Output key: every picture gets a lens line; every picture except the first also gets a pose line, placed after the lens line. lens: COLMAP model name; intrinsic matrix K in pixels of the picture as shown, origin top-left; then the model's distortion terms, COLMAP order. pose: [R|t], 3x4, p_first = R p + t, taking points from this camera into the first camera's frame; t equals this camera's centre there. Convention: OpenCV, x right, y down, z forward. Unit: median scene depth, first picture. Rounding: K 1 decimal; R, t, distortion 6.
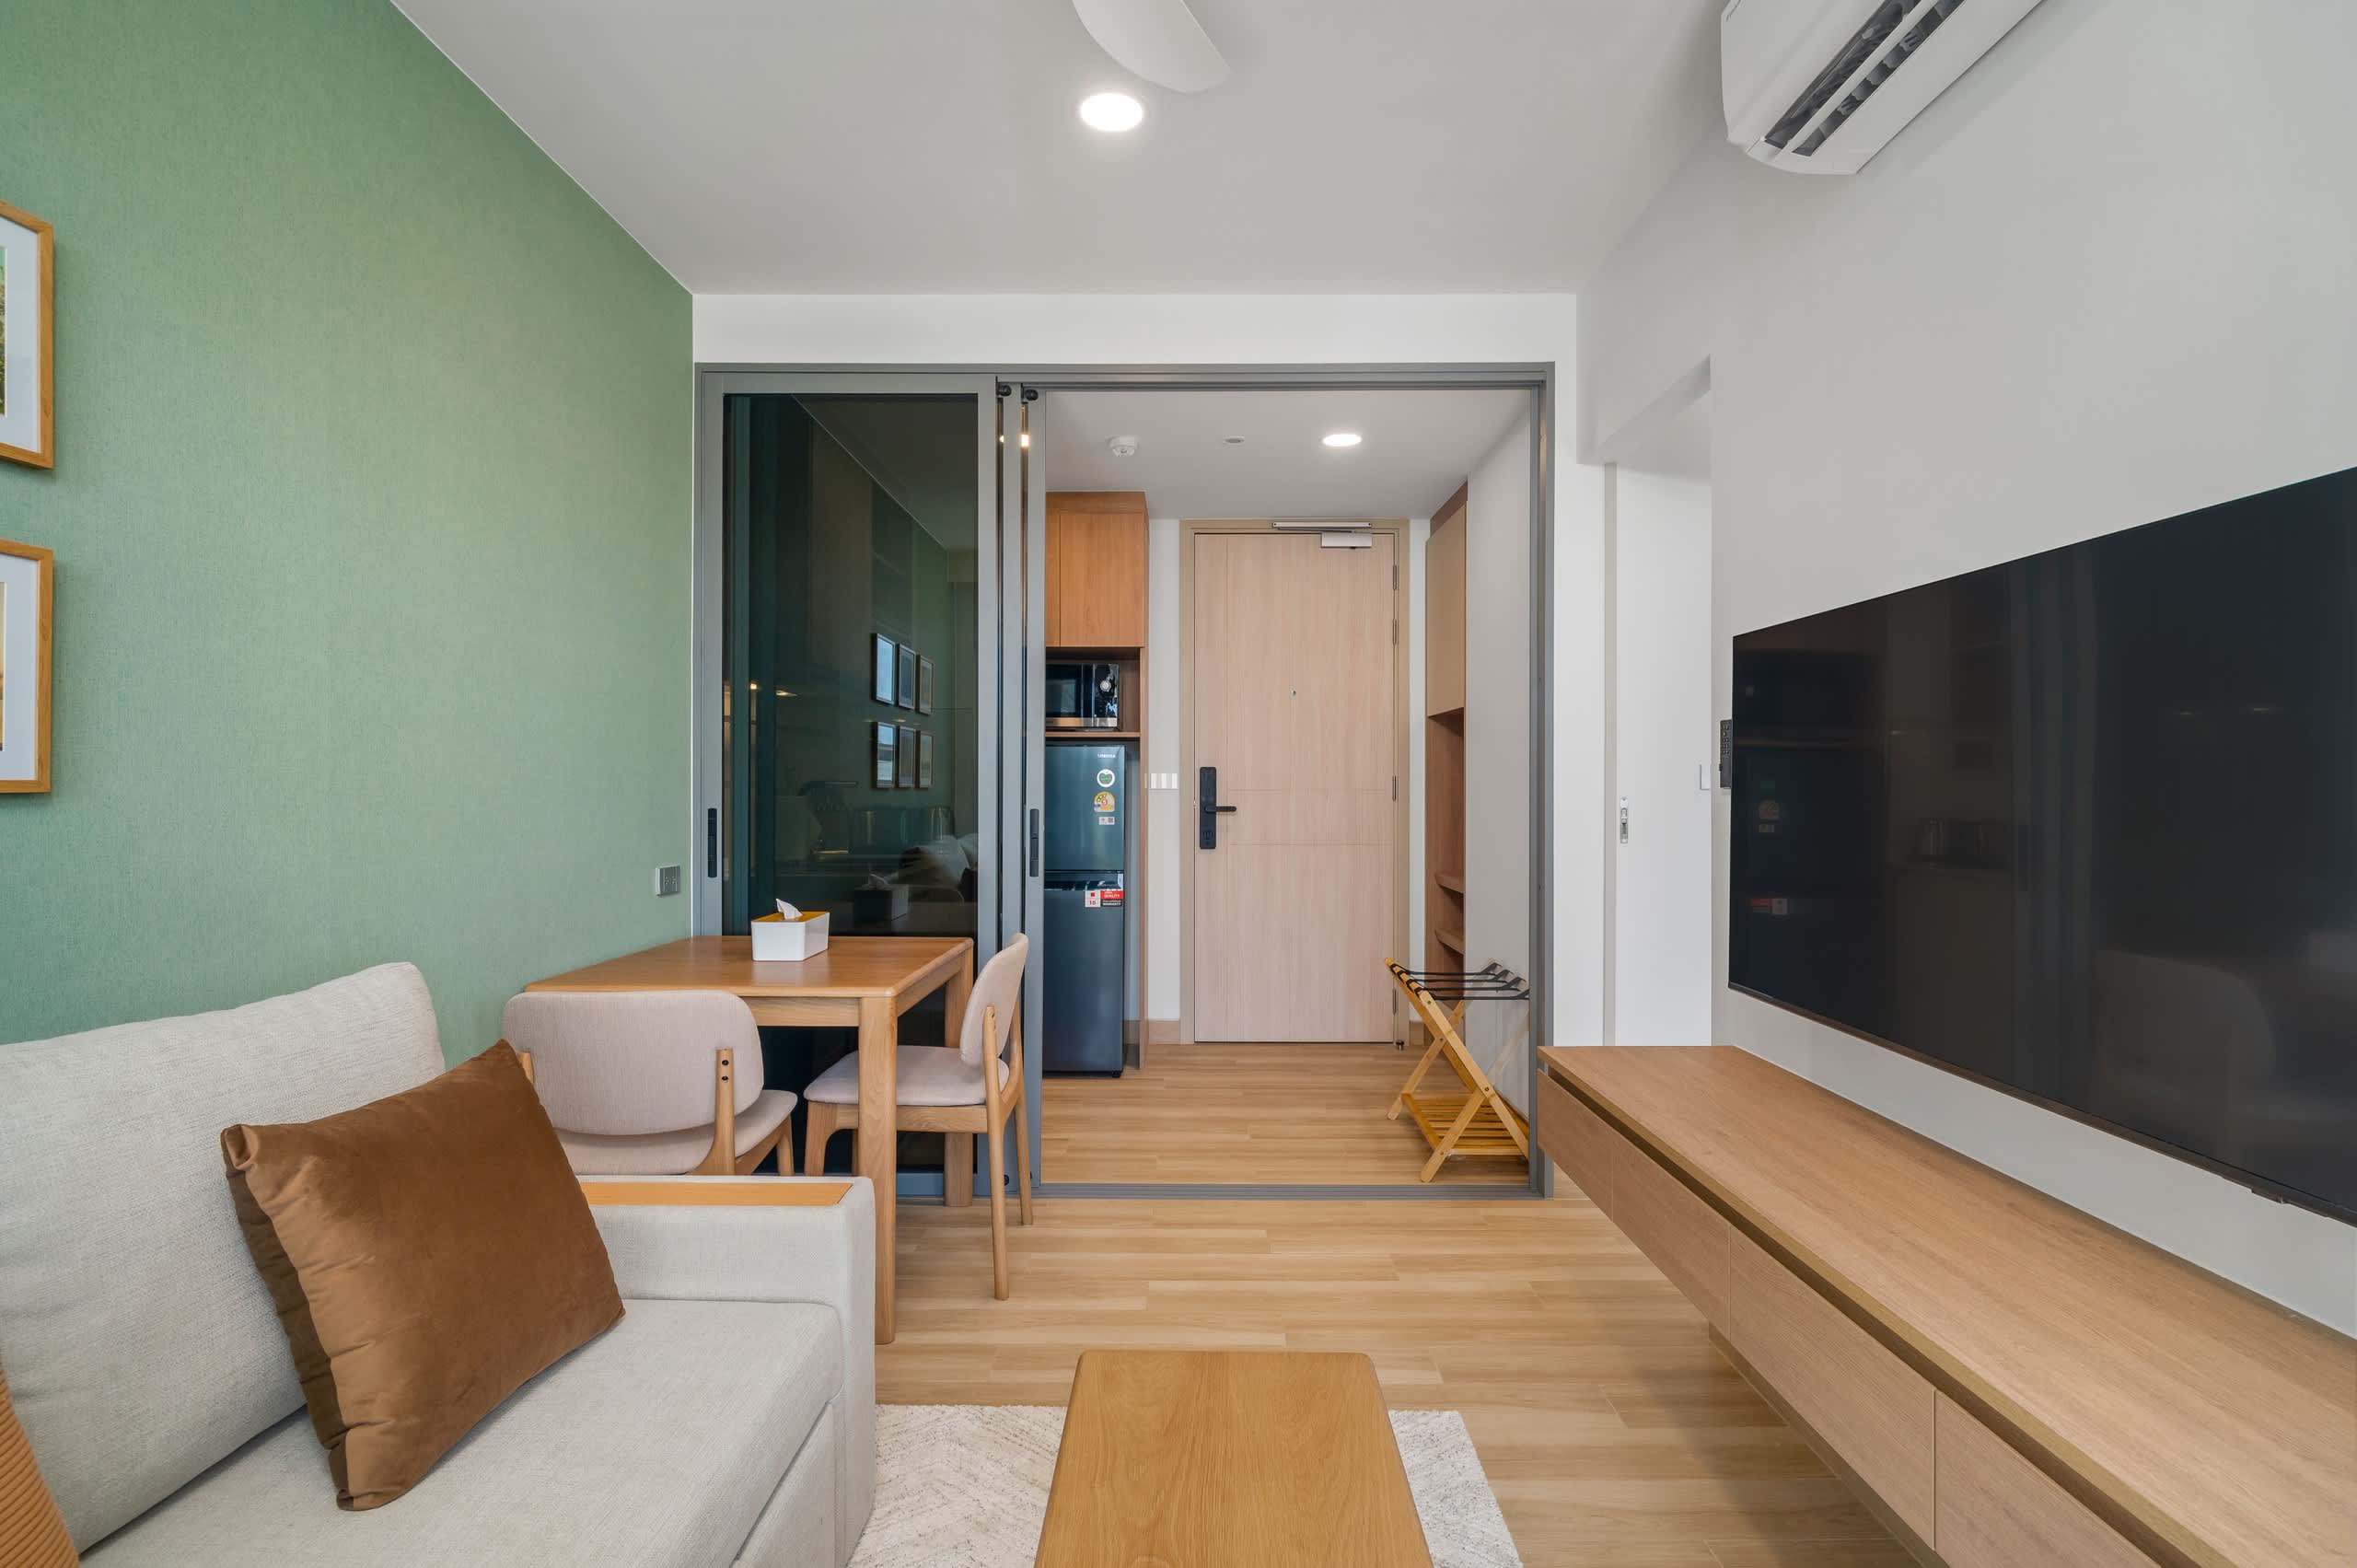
lens RADIAL K [[1096.6, 0, 1225.5], [0, 1096.6, 785.0], [0, 0, 1]] dist [-0.001490, -0.007155]
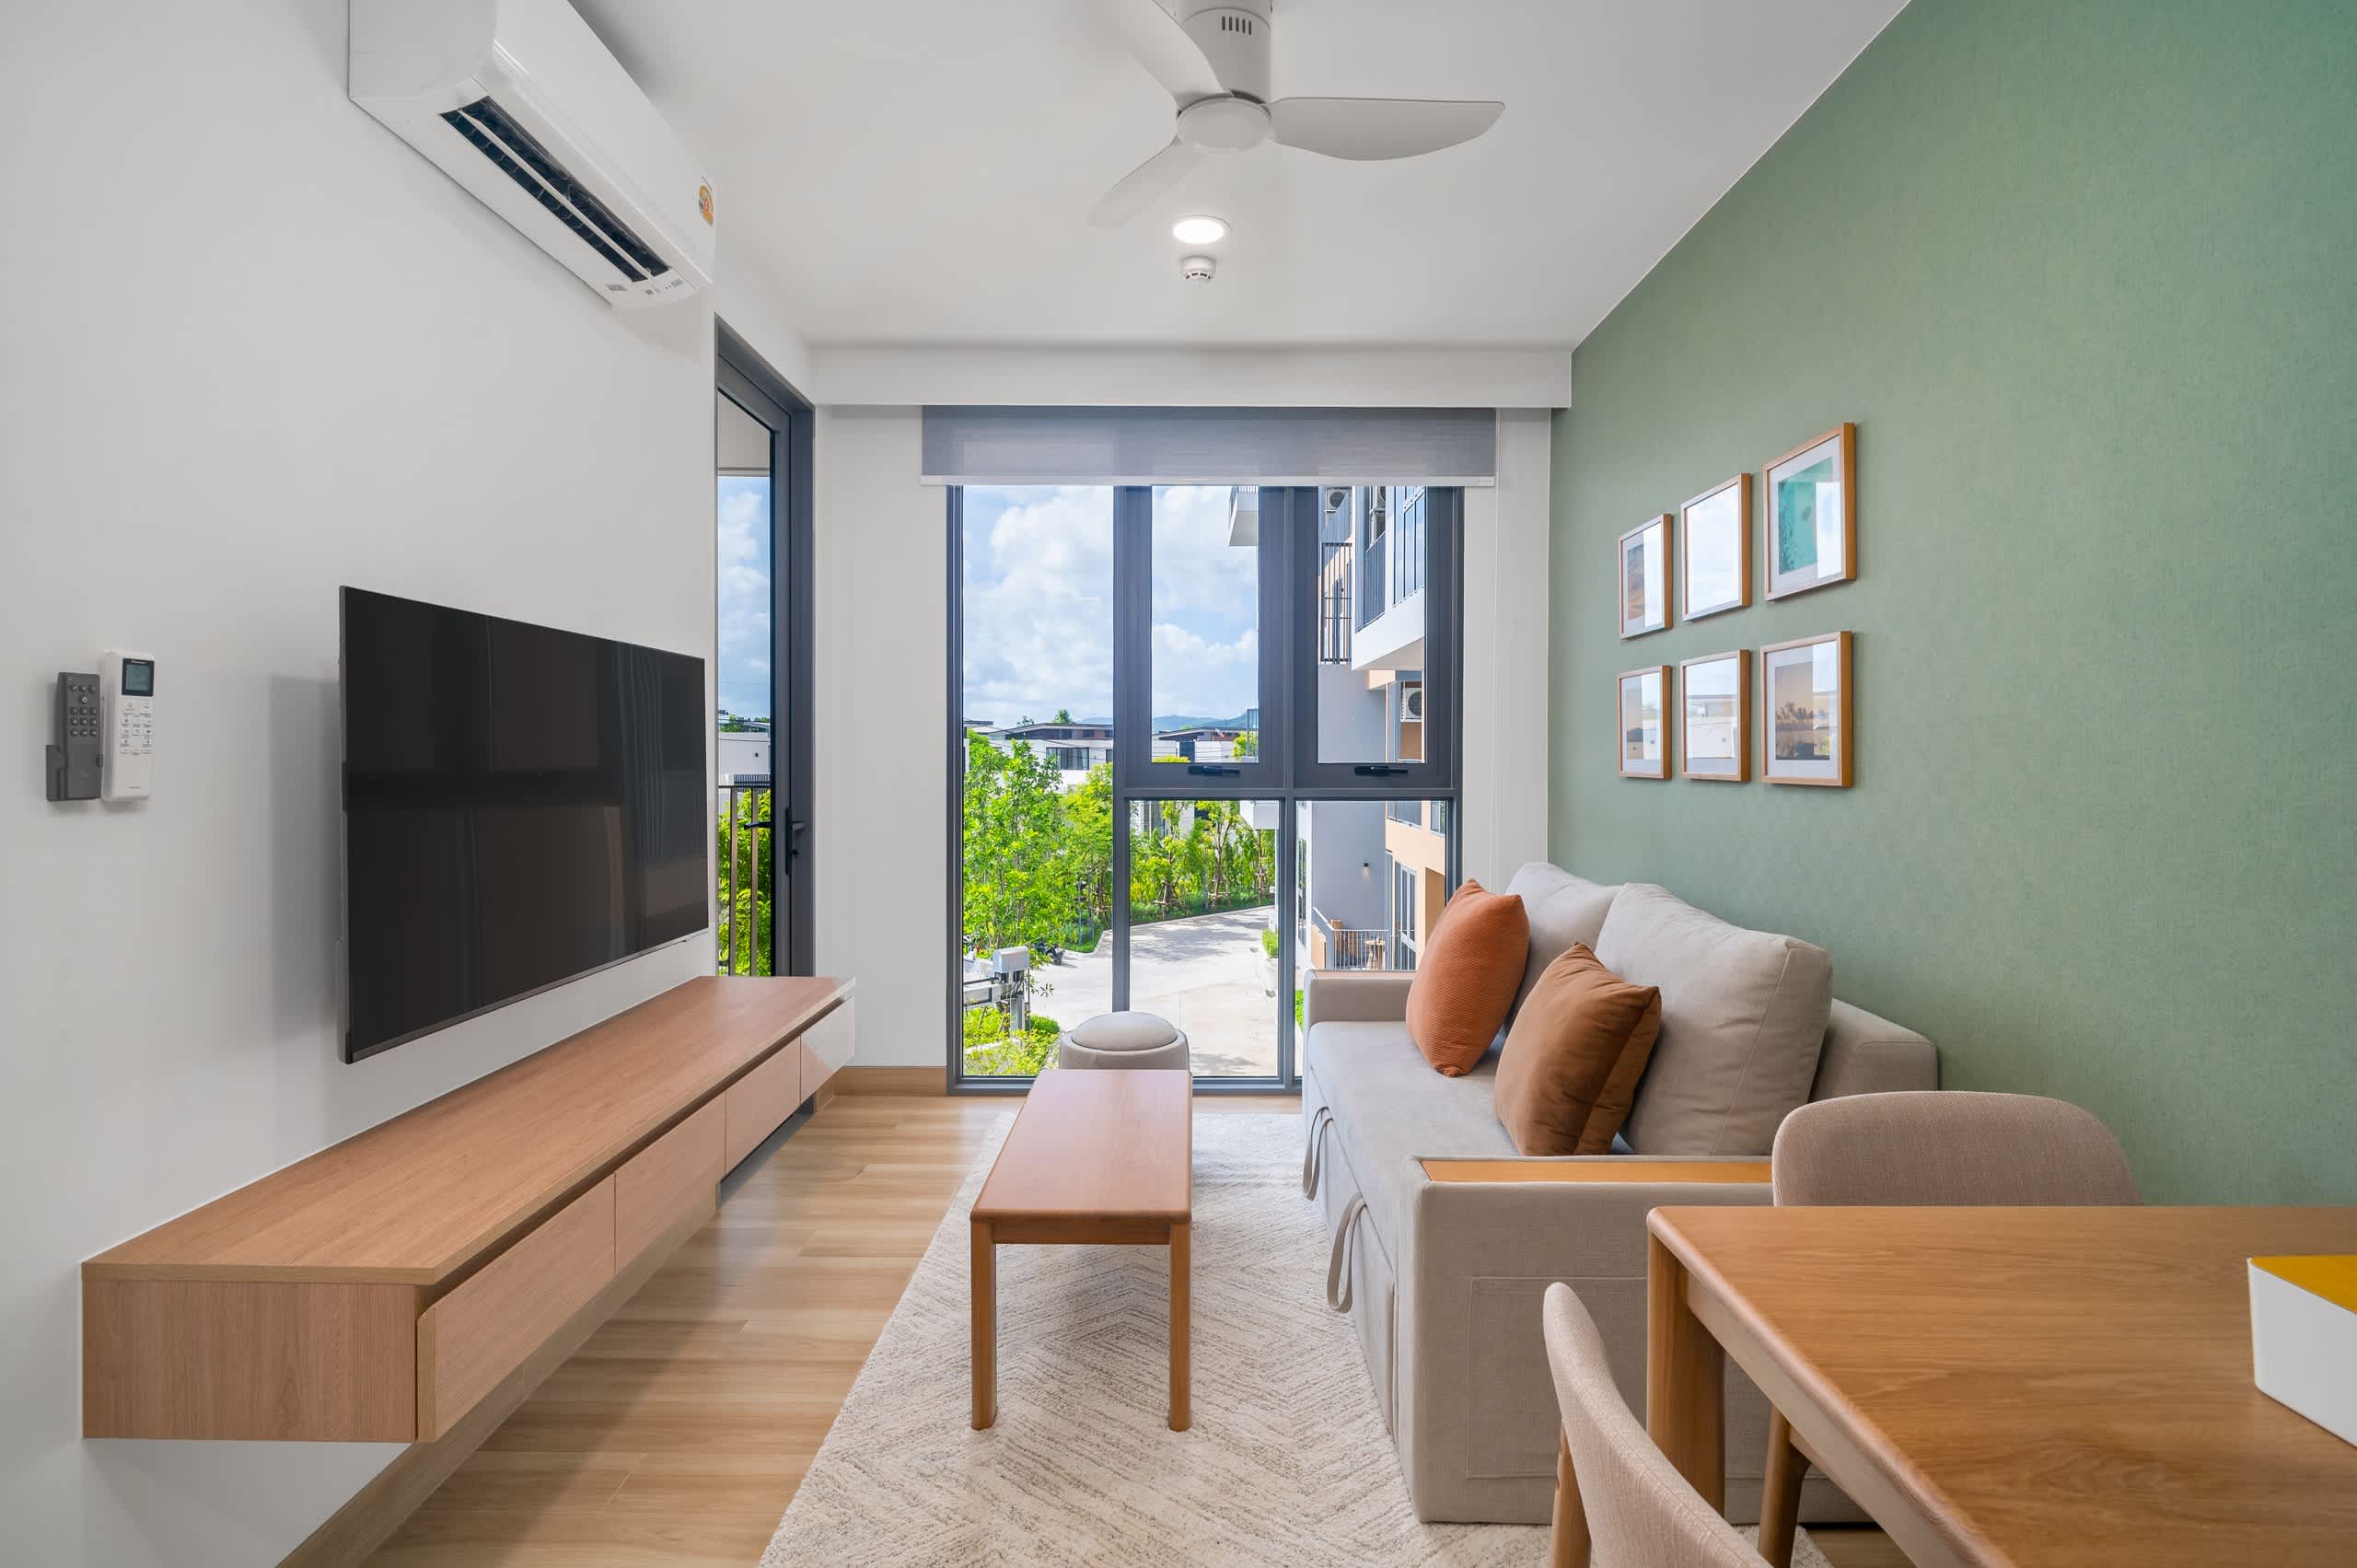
lens RADIAL K [[1099.4, 0, 1177.9], [0, 1099.4, 759.4], [0, 0, 1]] dist [-0.000019, -0.007872]
pose [[-0.999982, -0.005818, -0.001646, -0.062900], [-0.005833, 0.999940, 0.009276, -0.019186], [0.001592, 0.009285, -0.999956, 1.127354]]
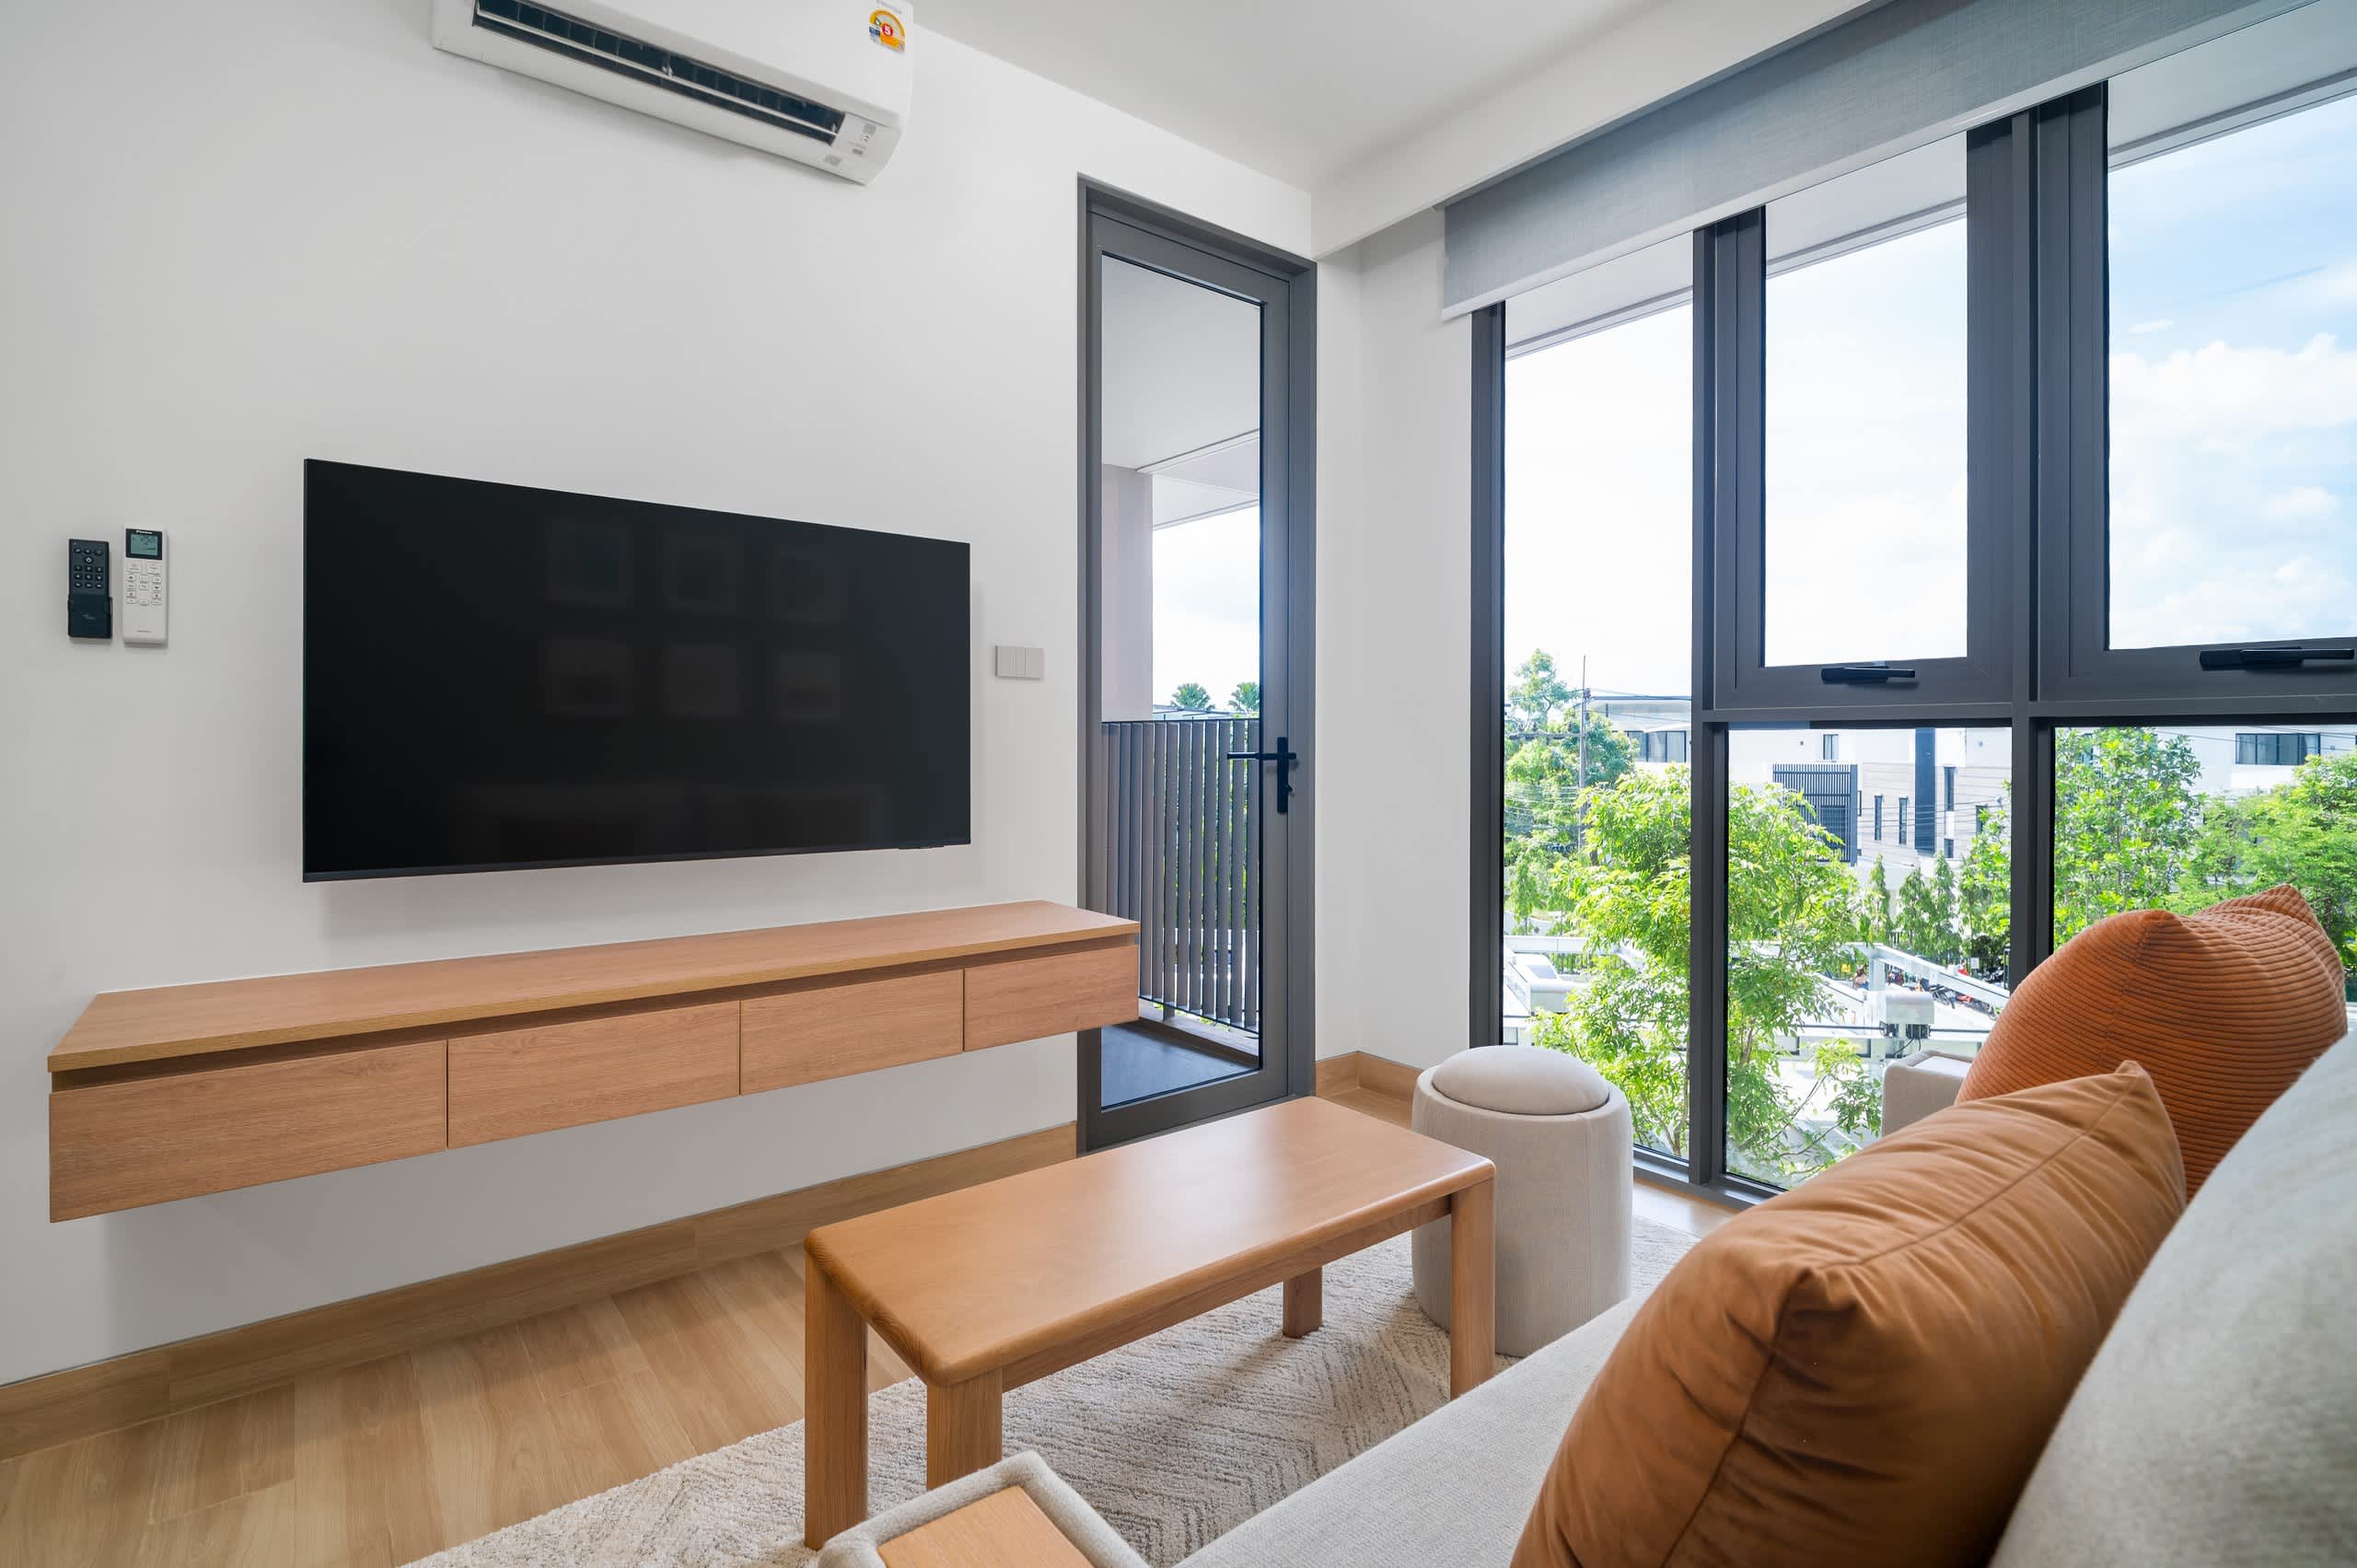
lens RADIAL K [[1091.1, 0, 1174.8], [0, 1091.1, 745.8], [0, 0, 1]] dist [-0.001587, -0.007165]
pose [[-0.611657, -0.006366, 0.791097, -0.389925], [-0.001759, 0.999976, 0.006687, 0.049128], [-0.791121, 0.002699, -0.611654, 0.637322]]
